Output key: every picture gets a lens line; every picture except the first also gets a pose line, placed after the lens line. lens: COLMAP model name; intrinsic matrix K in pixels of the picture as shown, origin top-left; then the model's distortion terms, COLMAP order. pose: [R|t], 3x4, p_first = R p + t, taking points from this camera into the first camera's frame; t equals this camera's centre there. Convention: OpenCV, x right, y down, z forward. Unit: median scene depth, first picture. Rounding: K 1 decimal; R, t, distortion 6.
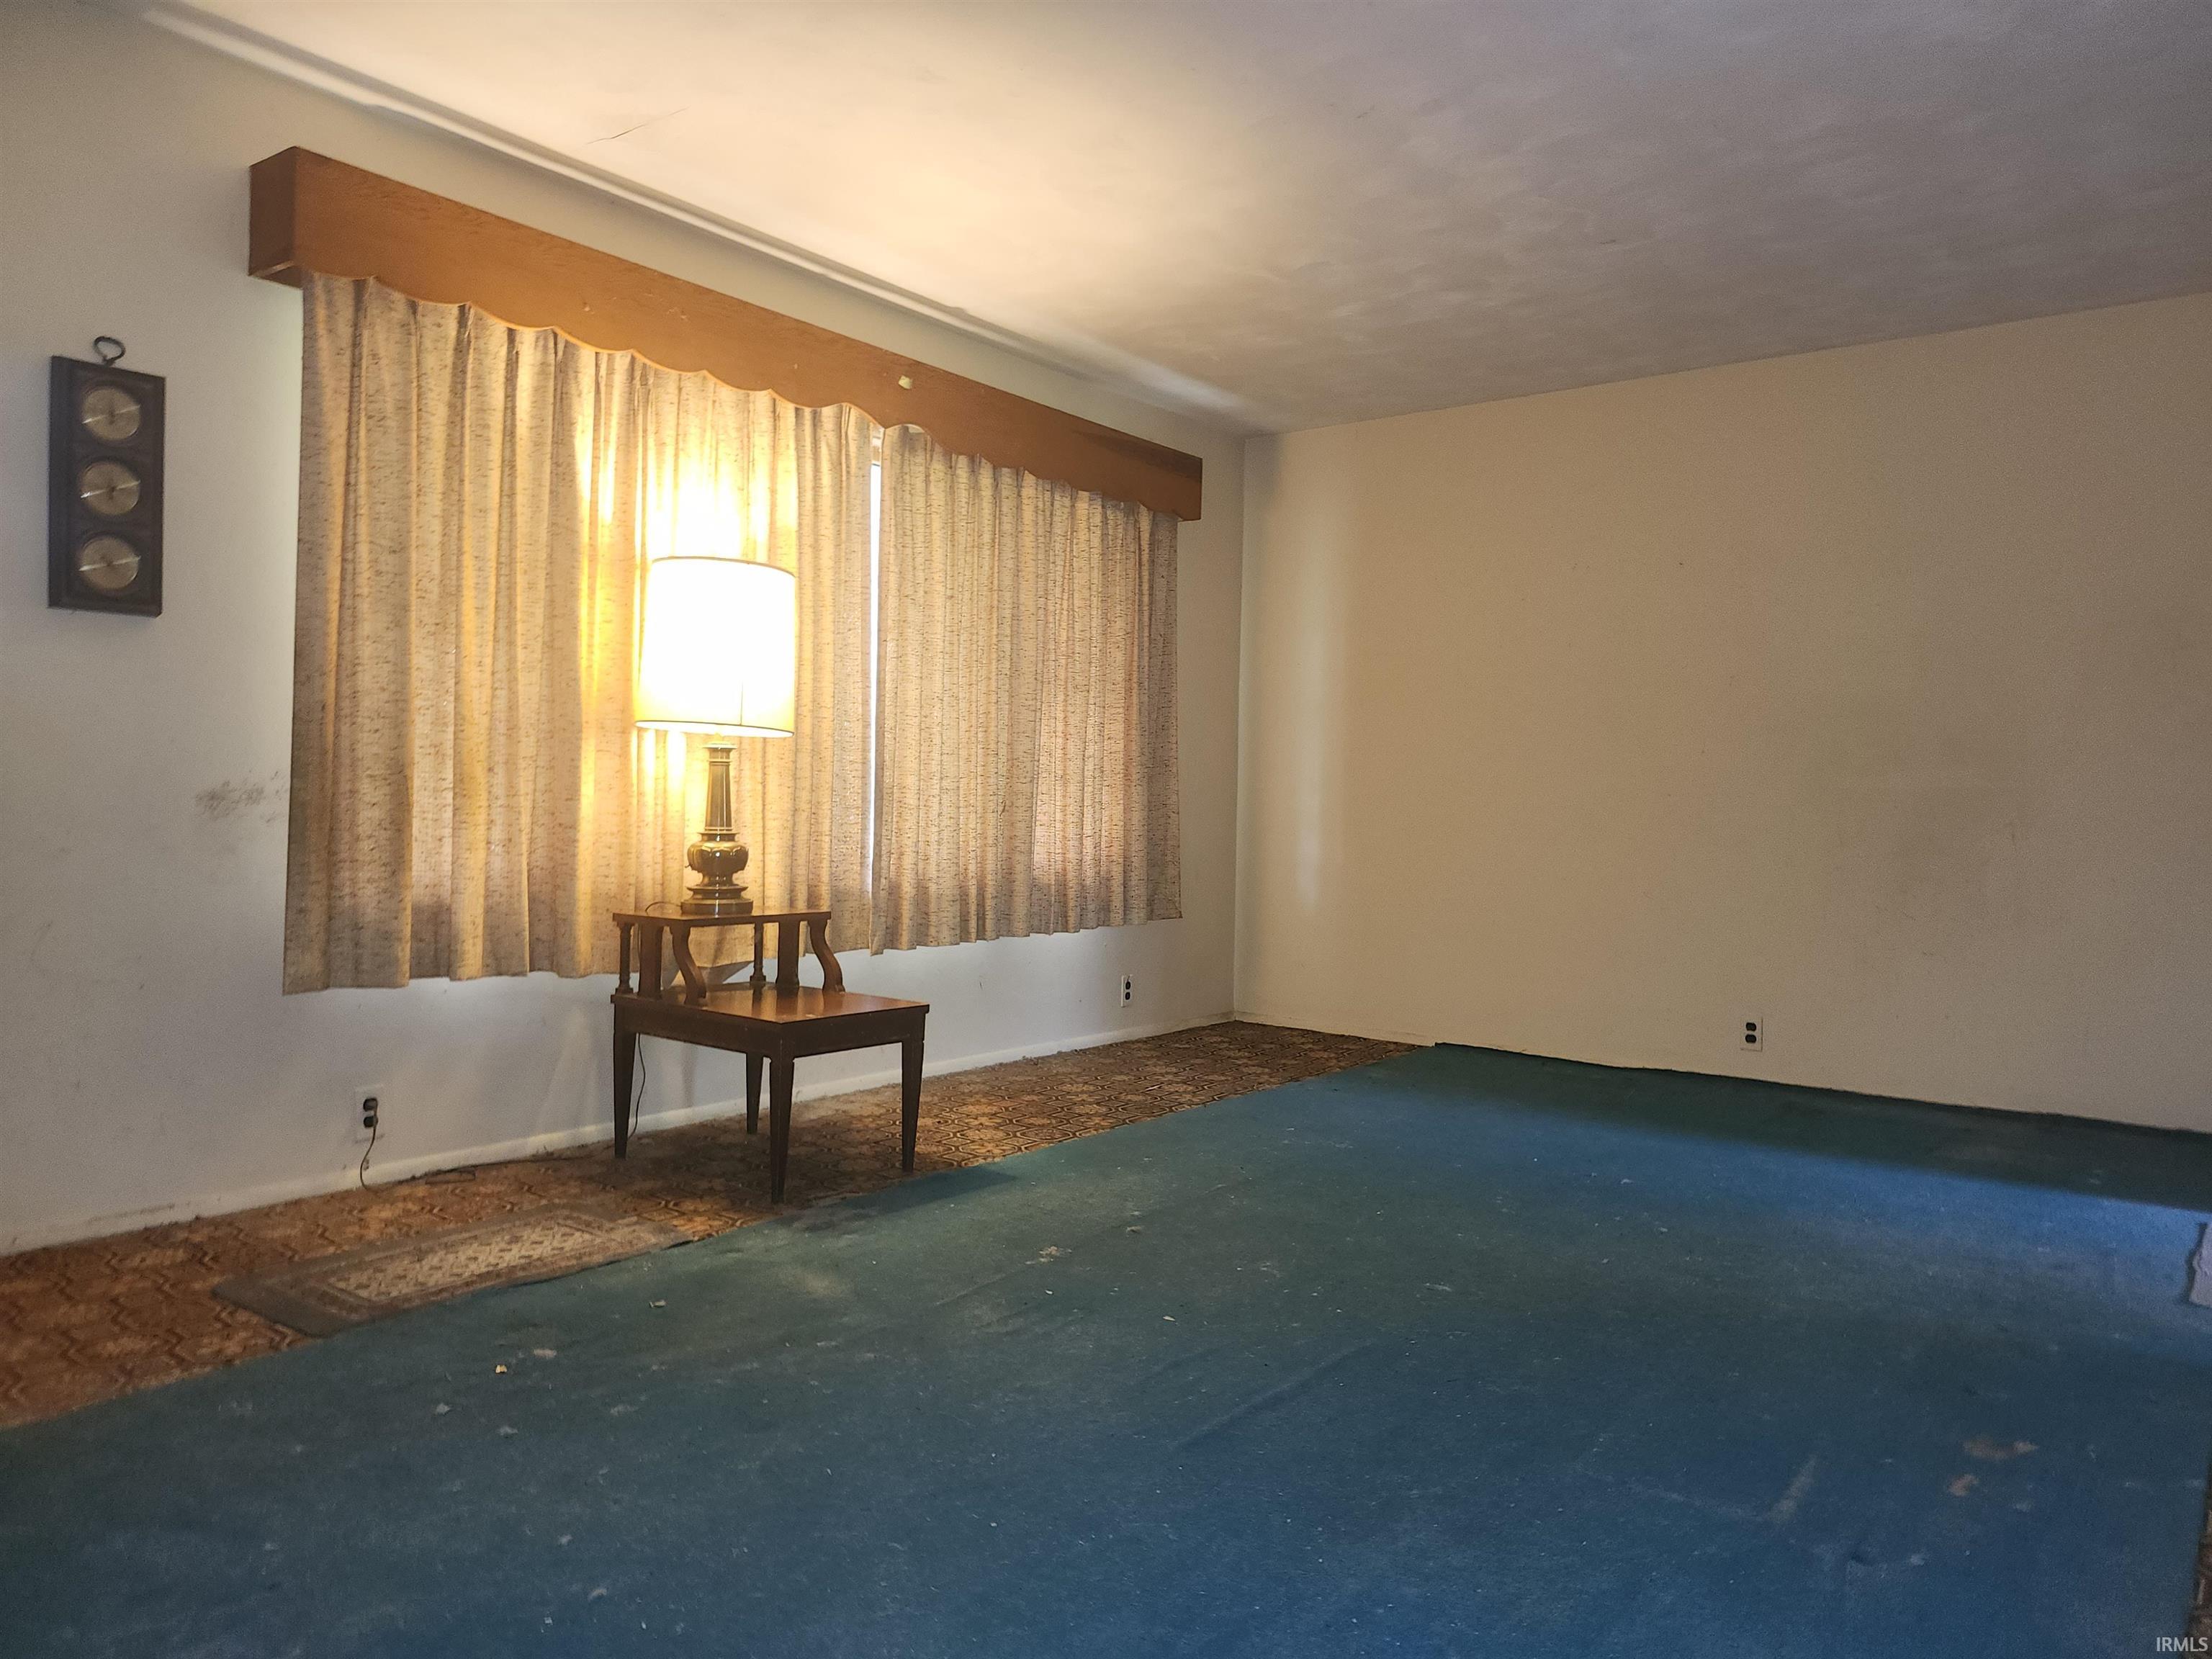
lens RADIAL K [[1539.3, 0, 1113.0], [0, 1539.3, 809.9], [0, 0, 1]] dist [0.084813, -0.083640]
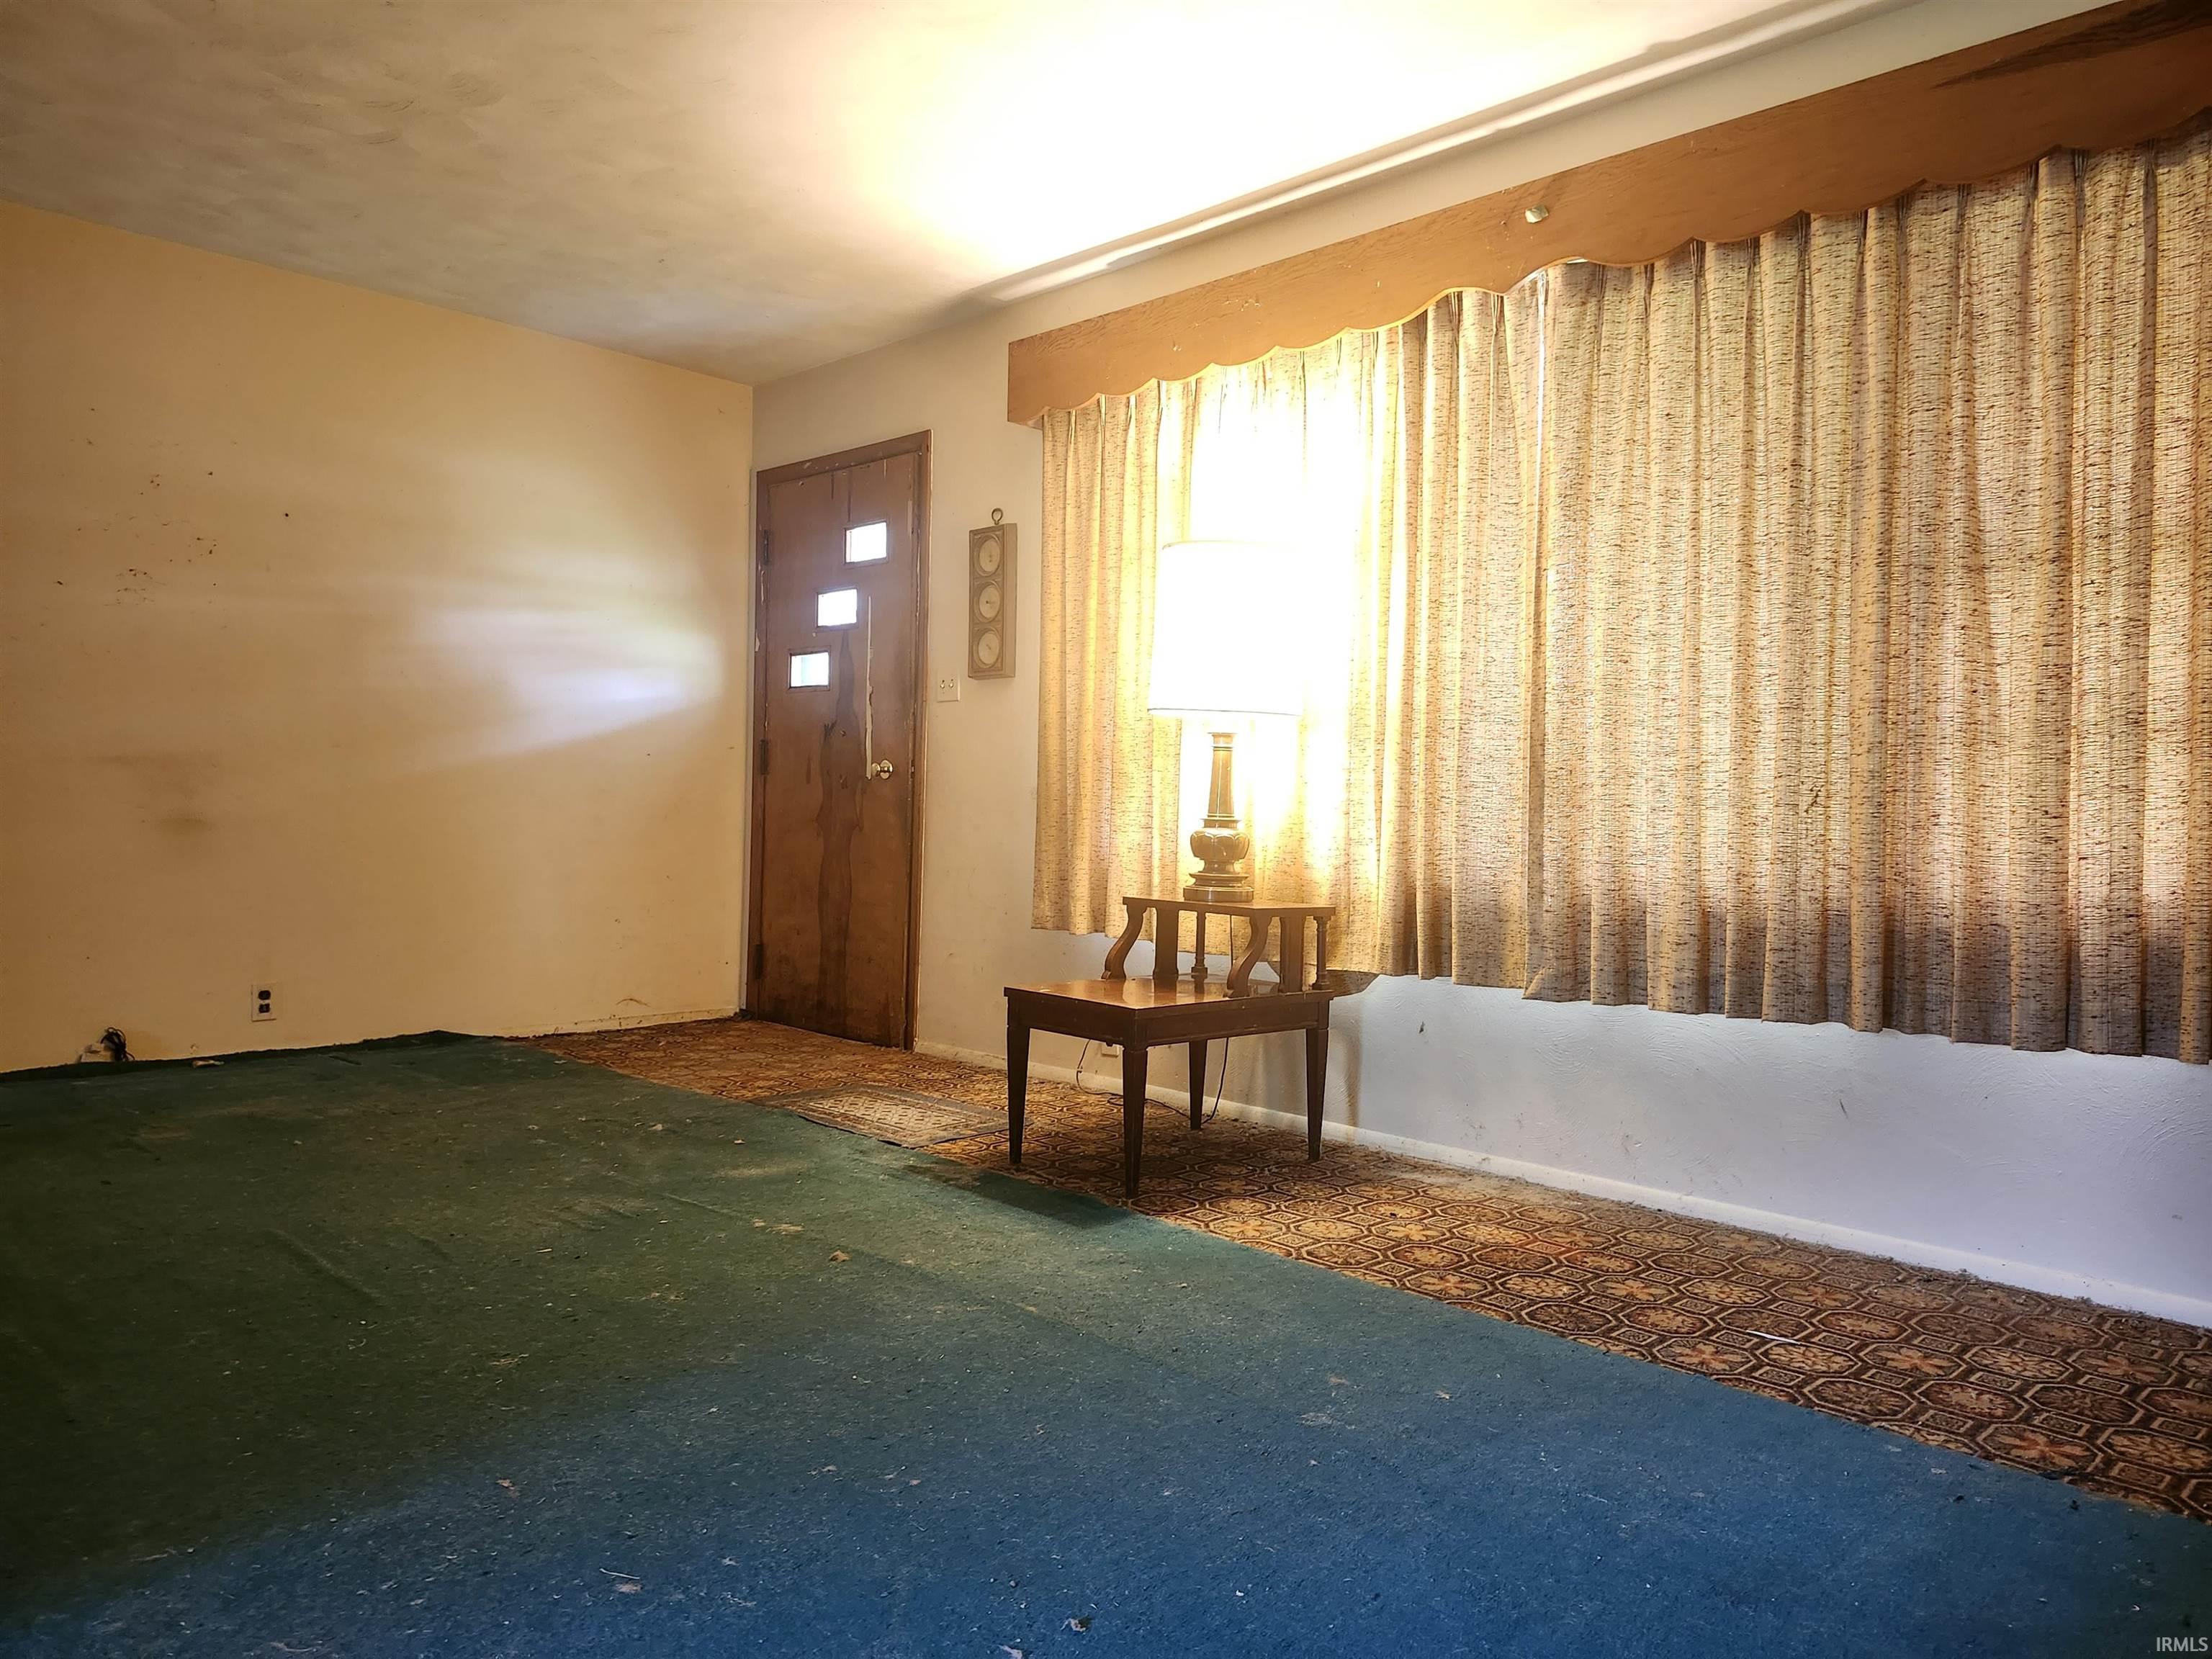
lens RADIAL K [[1539.3, 0, 1113.0], [0, 1539.3, 809.9], [0, 0, 1]] dist [0.084813, -0.083640]
pose [[-0.137204, -0.034253, -0.989950, 0.716456], [-0.039285, 0.998804, -0.029115, 0.039830], [0.989764, 0.034896, -0.138385, 1.067970]]
